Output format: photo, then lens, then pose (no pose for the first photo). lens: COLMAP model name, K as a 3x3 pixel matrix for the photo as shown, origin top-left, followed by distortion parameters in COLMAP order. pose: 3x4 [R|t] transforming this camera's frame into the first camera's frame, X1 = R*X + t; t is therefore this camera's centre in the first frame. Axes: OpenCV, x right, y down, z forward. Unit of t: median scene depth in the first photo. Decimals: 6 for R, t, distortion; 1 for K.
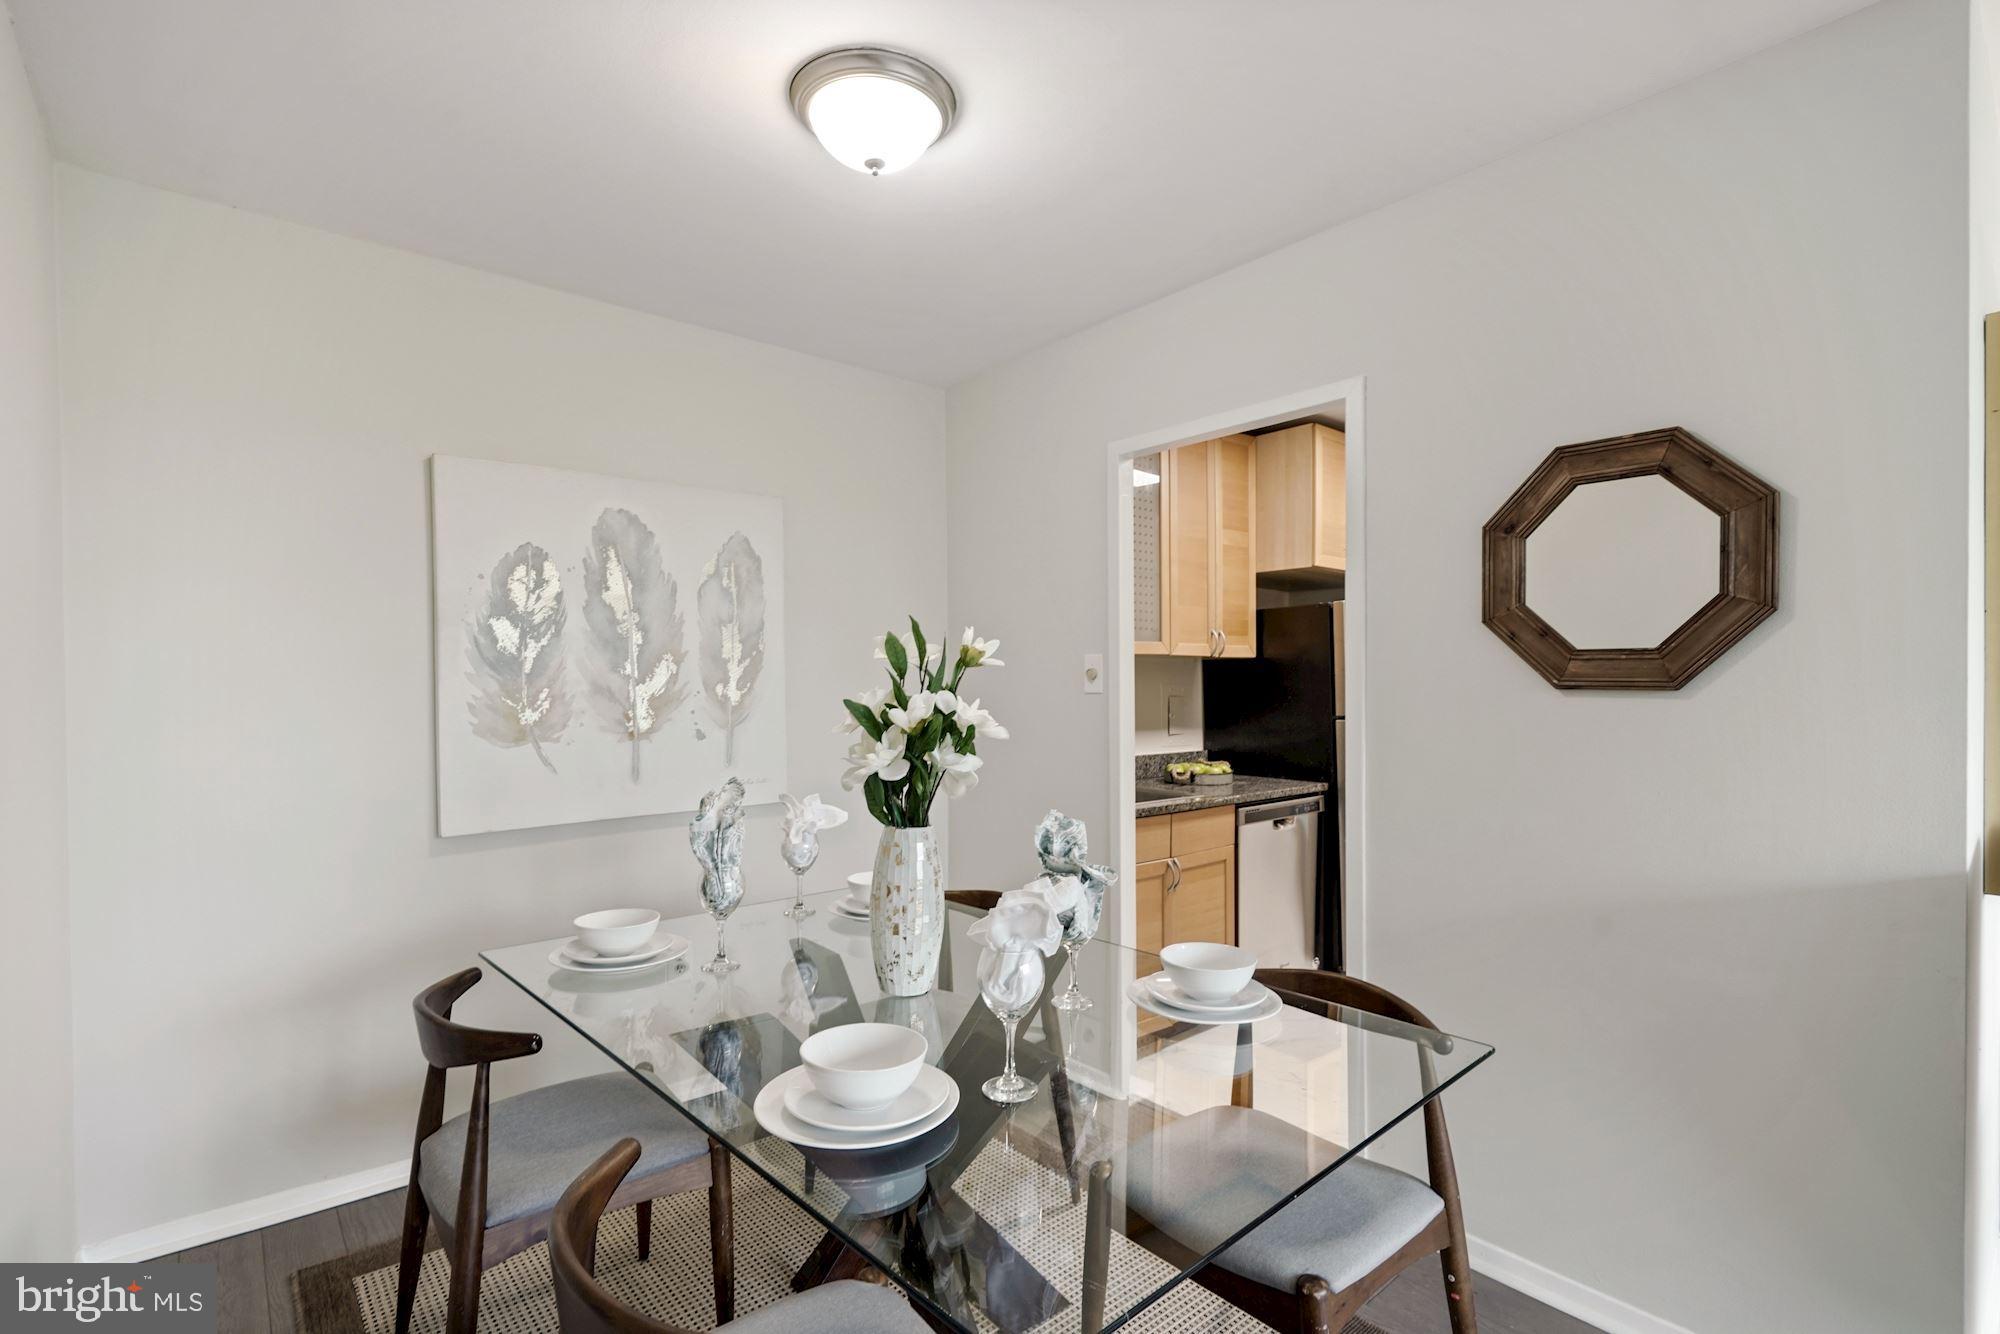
lens RADIAL K [[938.5, 0, 1004.1], [0, 938.5, 706.5], [0, 0, 1]] dist [-0.002637, 0.000382]
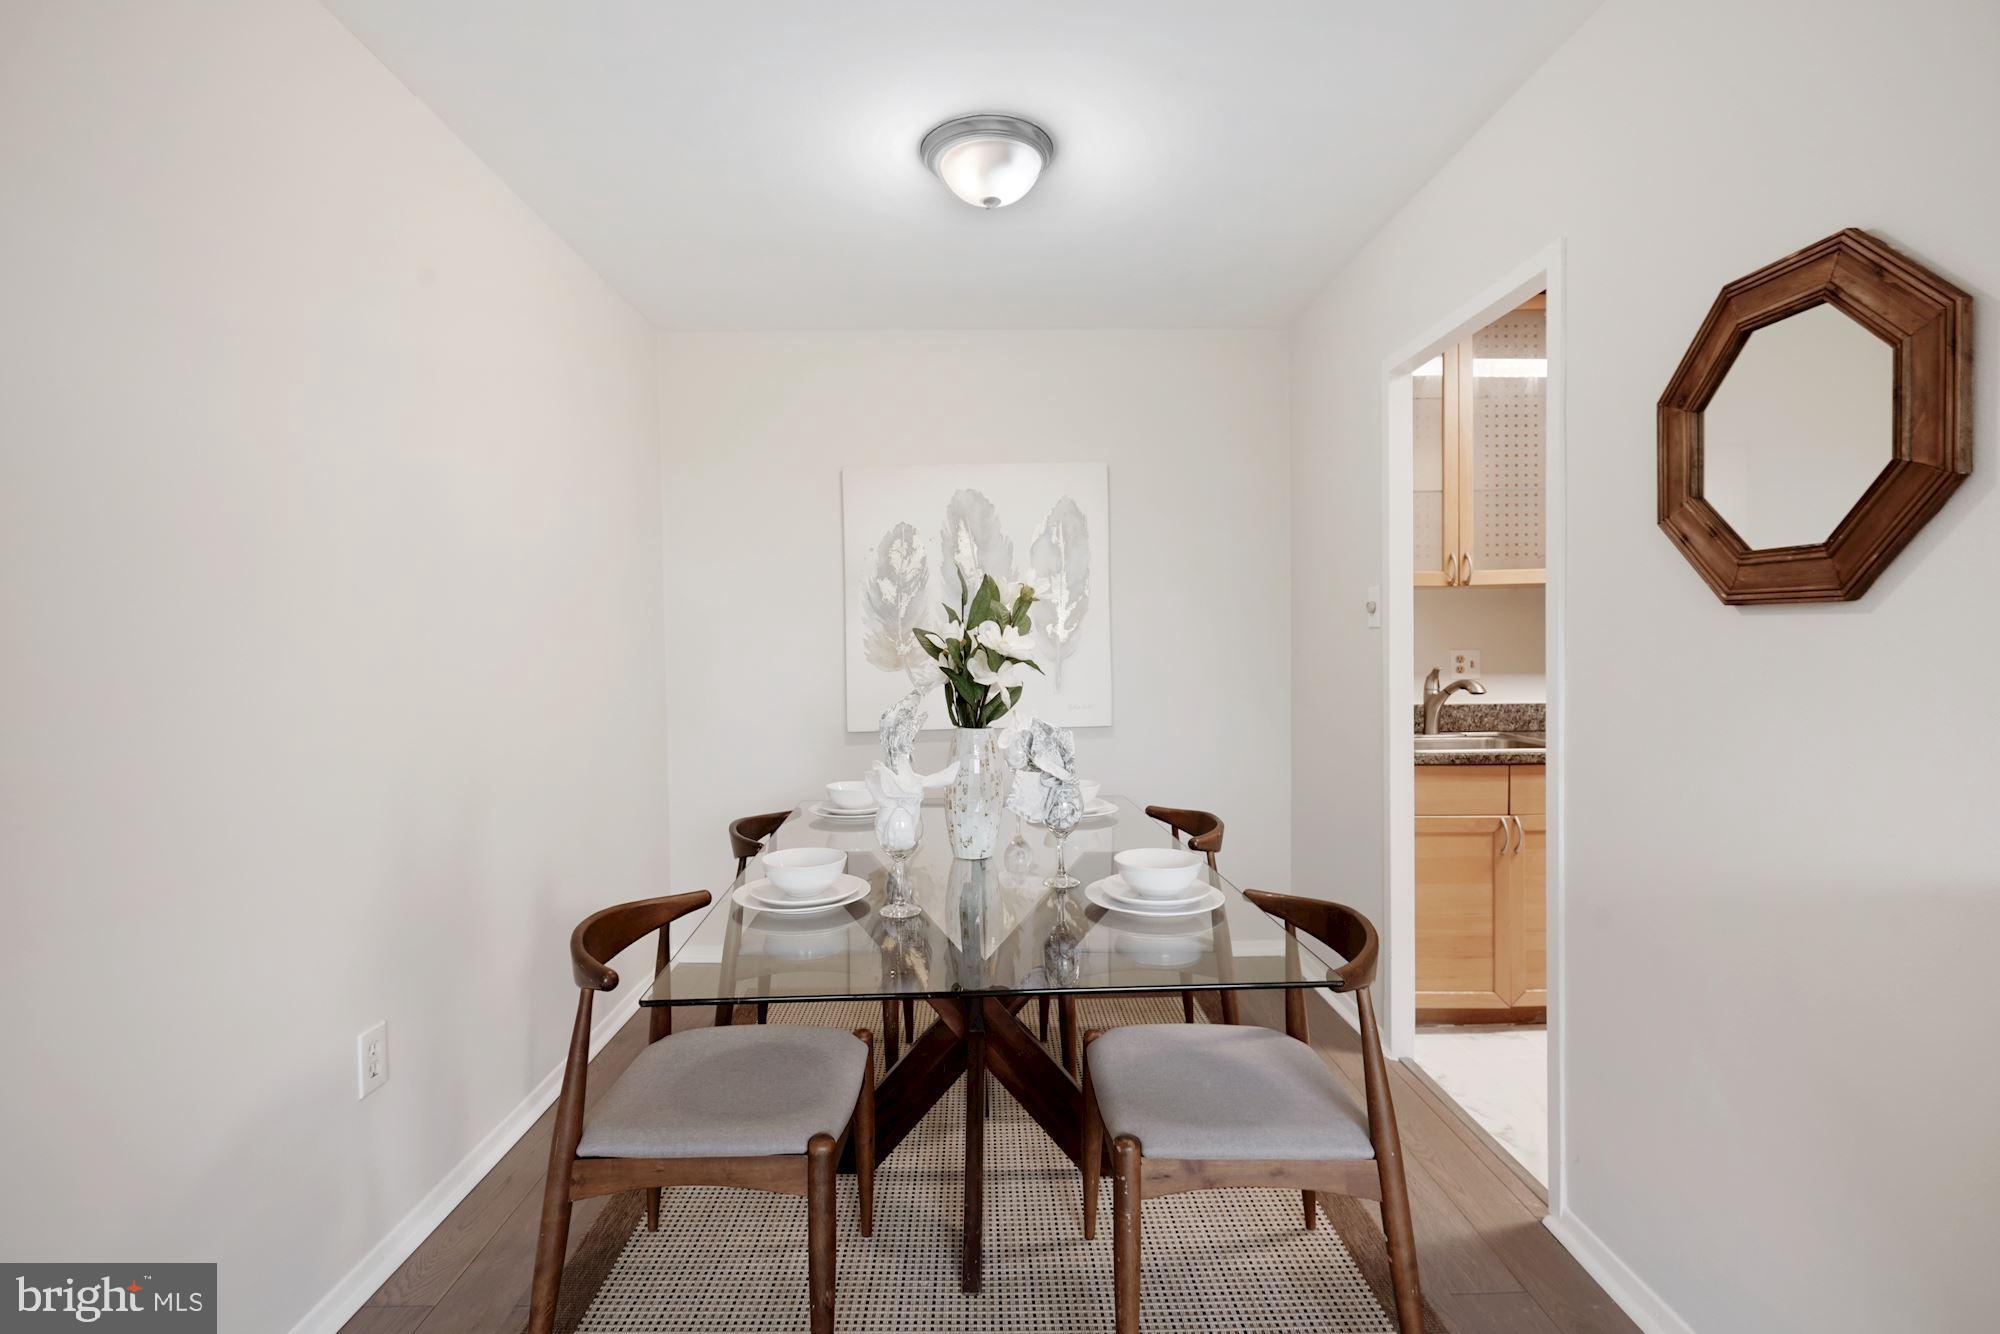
lens RADIAL K [[938.5, 0, 993.1], [0, 938.5, 658.3], [0, 0, 1]] dist [-0.002637, 0.000382]
pose [[0.770884, 0.005999, -0.636947, 0.435320], [-0.005177, 0.999982, 0.003152, 0.017545], [0.636955, 0.000868, 0.770901, 0.027363]]
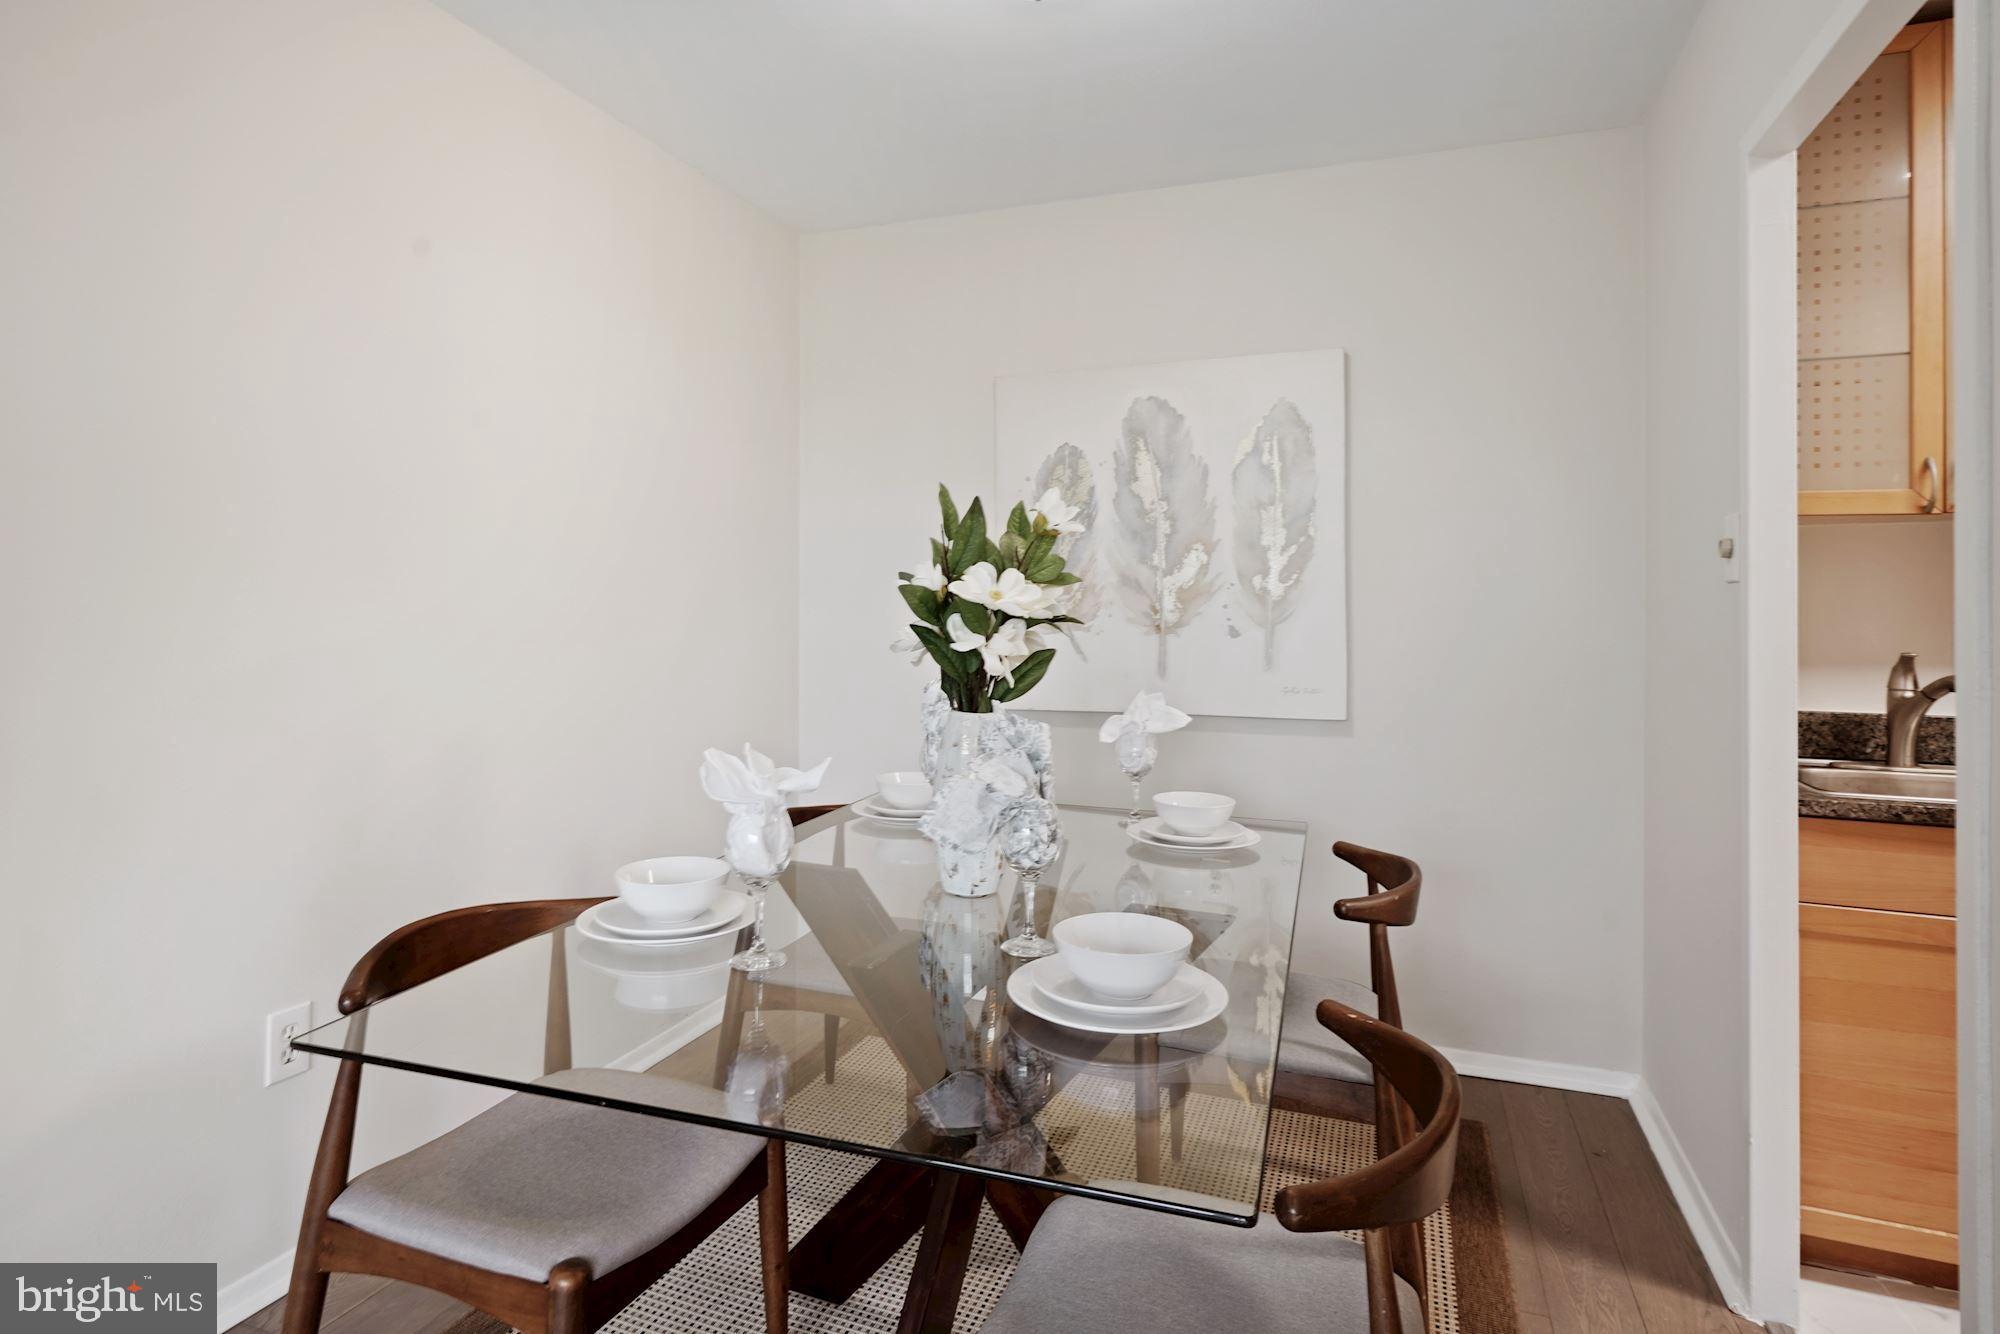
lens RADIAL K [[1087.4, 0, 989.7], [0, 1087.4, 604.8], [0, 0, 1]] dist [0.006968, -0.000425]
pose [[0.481239, 0.007613, -0.876556, 0.499891], [-0.027041, 0.999615, -0.006163, 0.017735], [0.876172, 0.026669, 0.481260, 0.310282]]
